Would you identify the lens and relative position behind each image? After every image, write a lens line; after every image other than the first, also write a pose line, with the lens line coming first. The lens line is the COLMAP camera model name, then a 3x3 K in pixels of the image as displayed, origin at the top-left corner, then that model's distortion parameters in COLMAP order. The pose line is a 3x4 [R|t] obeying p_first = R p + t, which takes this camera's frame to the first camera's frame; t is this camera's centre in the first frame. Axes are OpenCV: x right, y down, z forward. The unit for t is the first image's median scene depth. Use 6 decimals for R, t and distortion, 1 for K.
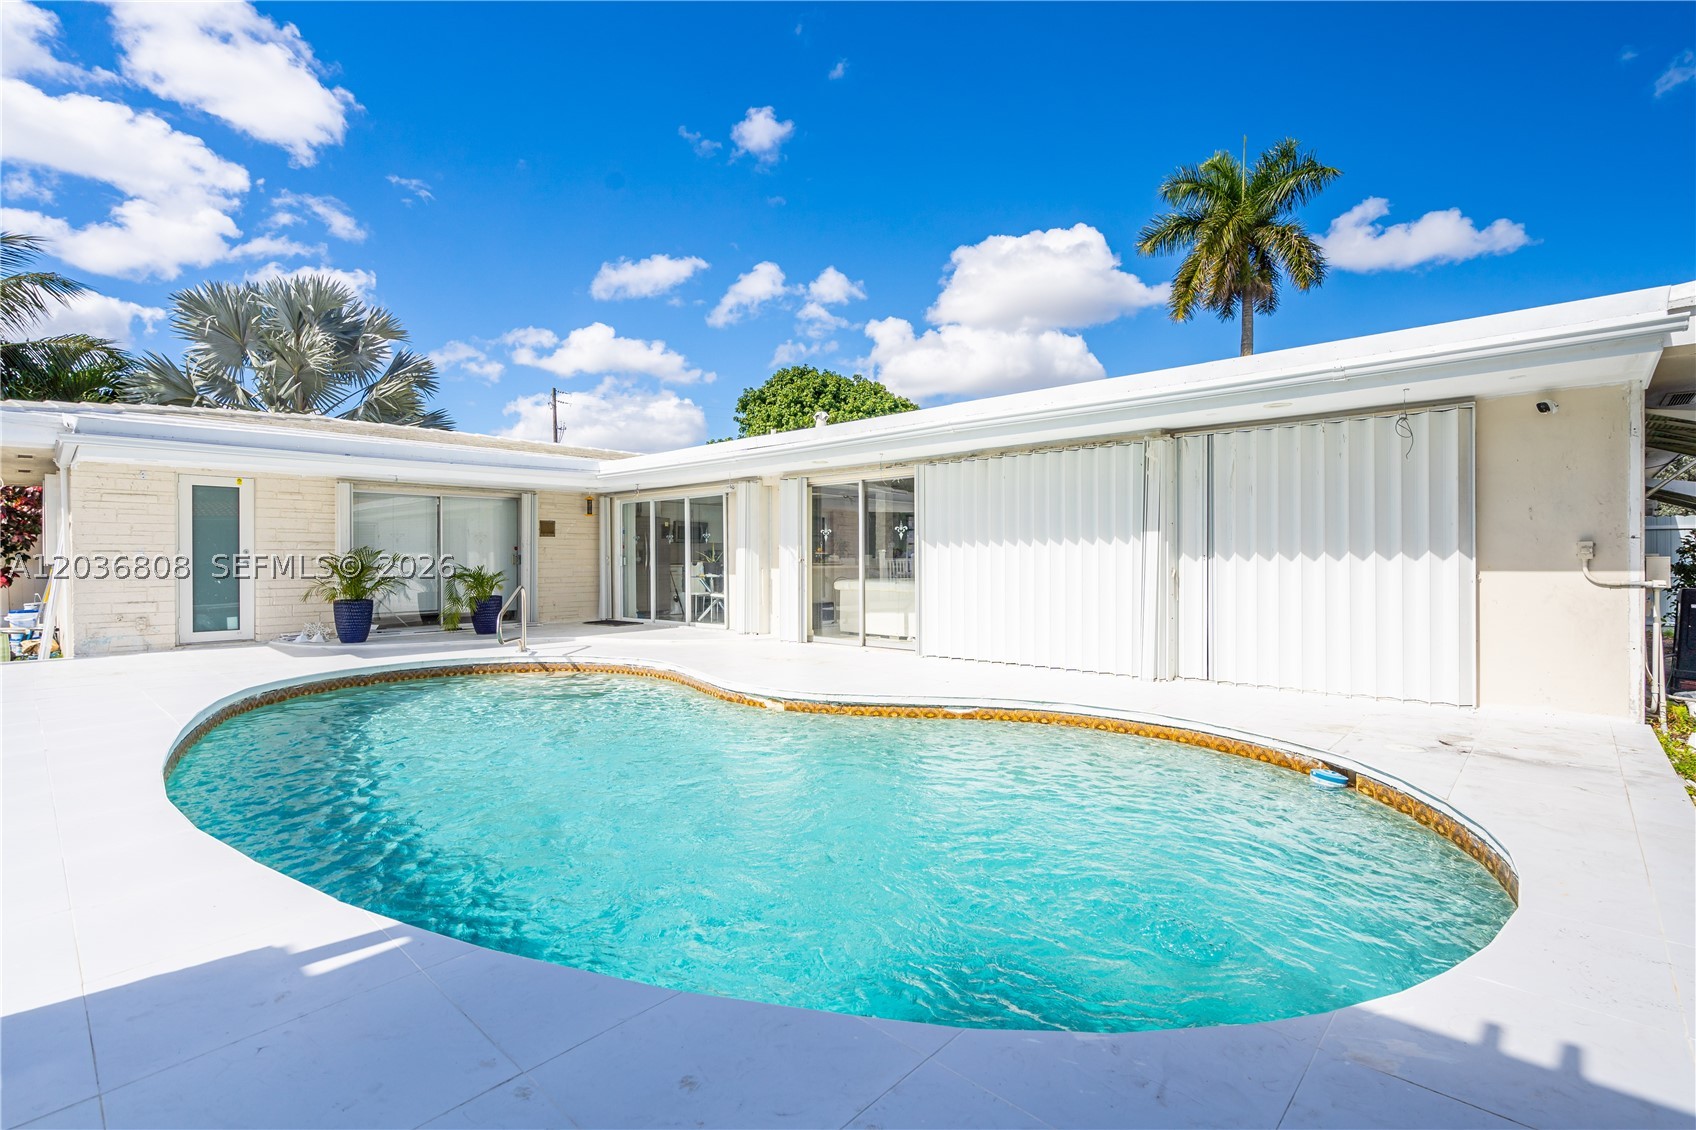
lens RADIAL K [[768.3, 0, 848.0], [0, 768.3, 565.0], [0, 0, 1]] dist [-0.000427, 0.000324]
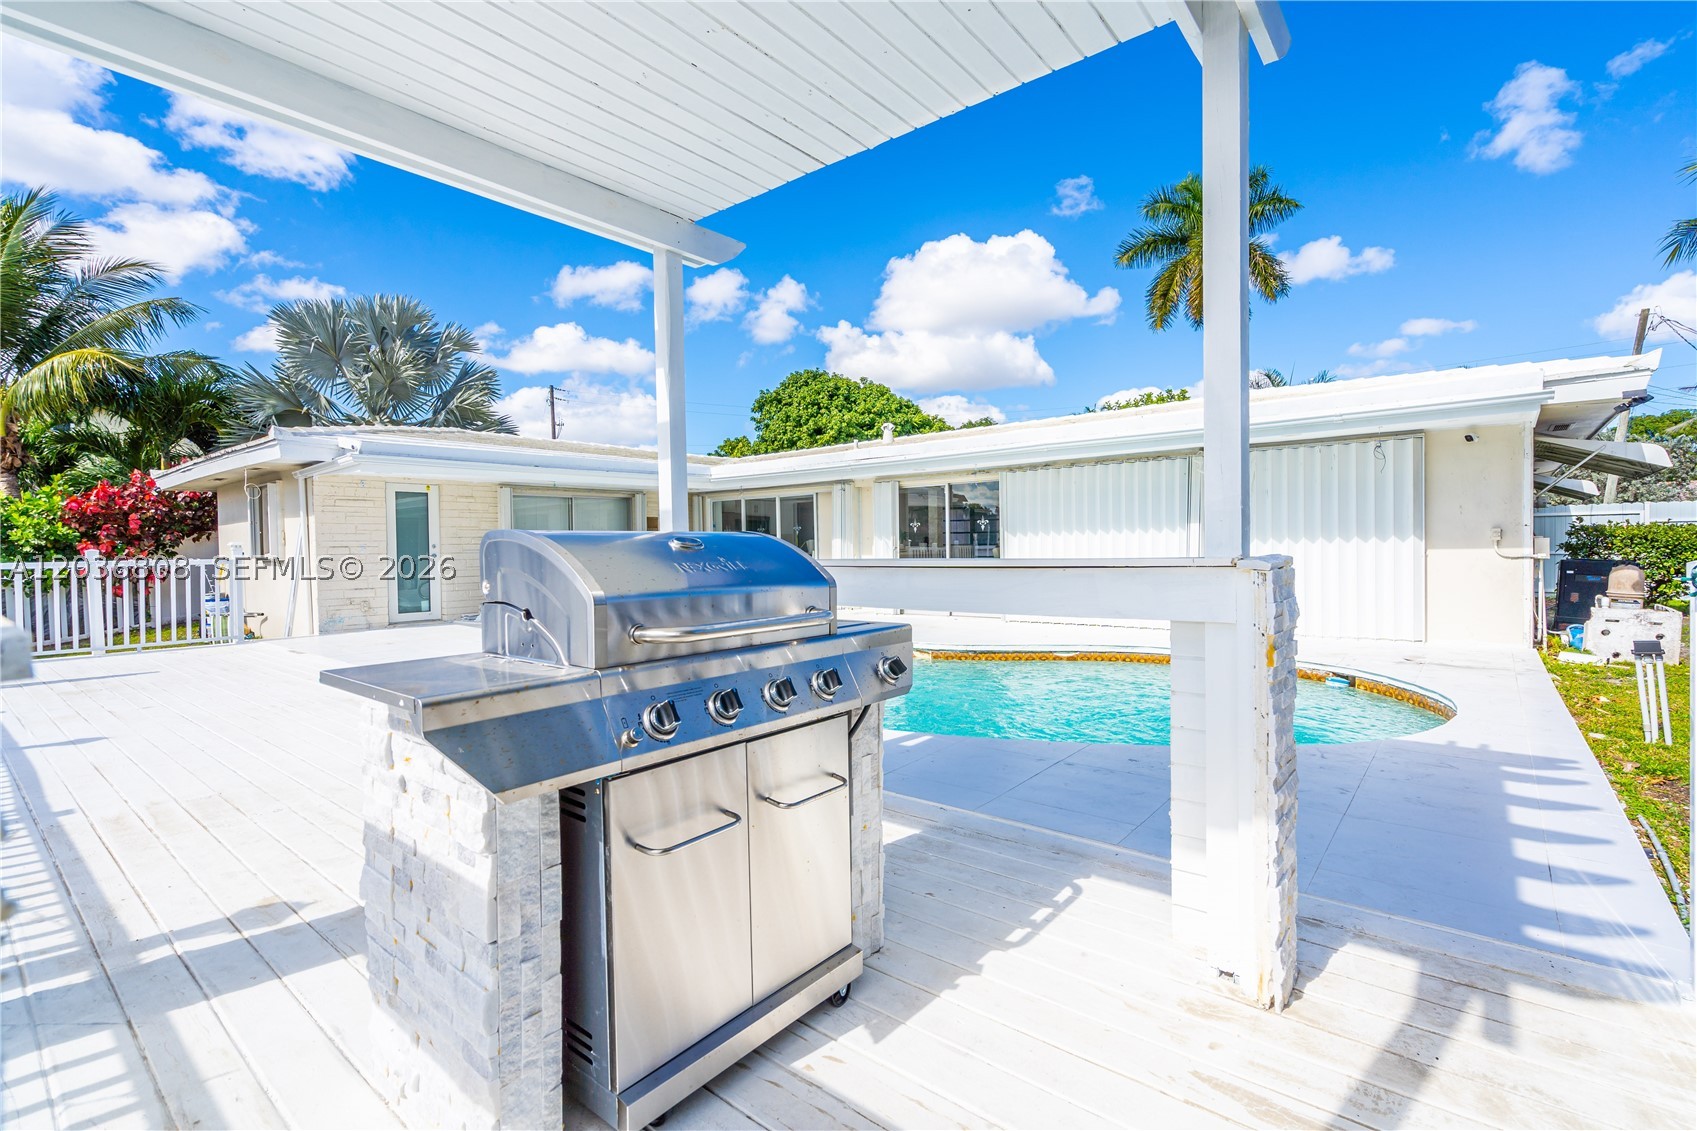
lens RADIAL K [[760.4, 0, 848.5], [0, 760.4, 565.5], [0, 0, 1]] dist [0.000548, -0.000045]
pose [[0.998539, -0.012919, 0.052467, -0.214404], [0.012102, 0.999801, 0.015860, 0.001762], [-0.052662, -0.015202, 0.998497, -0.235170]]
